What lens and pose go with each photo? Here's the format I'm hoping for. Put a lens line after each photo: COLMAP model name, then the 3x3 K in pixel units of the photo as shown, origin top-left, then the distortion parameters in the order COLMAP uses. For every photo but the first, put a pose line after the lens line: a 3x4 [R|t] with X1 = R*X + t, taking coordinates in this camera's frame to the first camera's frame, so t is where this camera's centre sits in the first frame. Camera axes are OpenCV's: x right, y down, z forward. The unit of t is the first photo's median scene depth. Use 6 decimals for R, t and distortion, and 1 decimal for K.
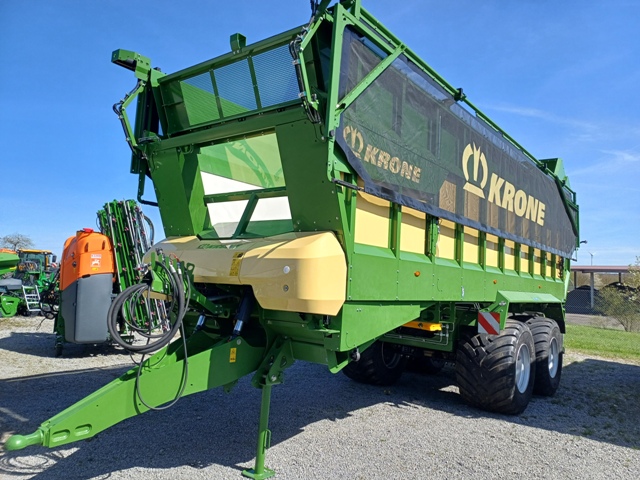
lens RADIAL K [[464.0, 0, 320.0], [0, 464.0, 240.0], [0, 0, 1]] dist [0.034972, -0.002720]
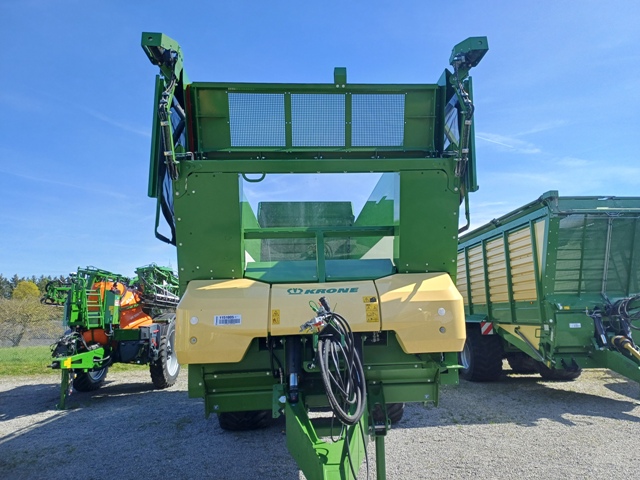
lens RADIAL K [[457.5, 0, 338.2], [0, 457.5, 235.5], [0, 0, 1]] dist [0.051559, 0.000224]
pose [[0.743372, 0.032506, 0.668088, -0.797477], [0.022043, 0.997085, -0.073040, -0.028756], [-0.668515, 0.069023, 0.740488, 0.328666]]
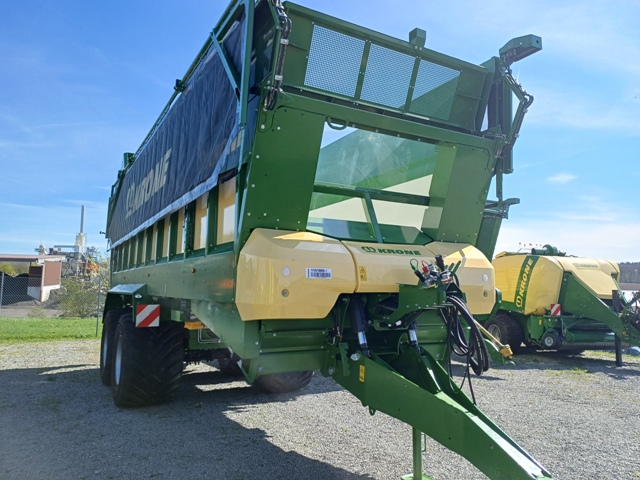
lens RADIAL K [[464.0, 0, 320.0], [0, 464.0, 240.0], [0, 0, 1]] dist [0.034972, -0.002720]
pose [[0.402400, 0.047870, 0.914212, -1.104303], [-0.060248, 0.997852, -0.025731, 0.023027], [-0.913479, -0.044726, 0.404419, 0.780616]]
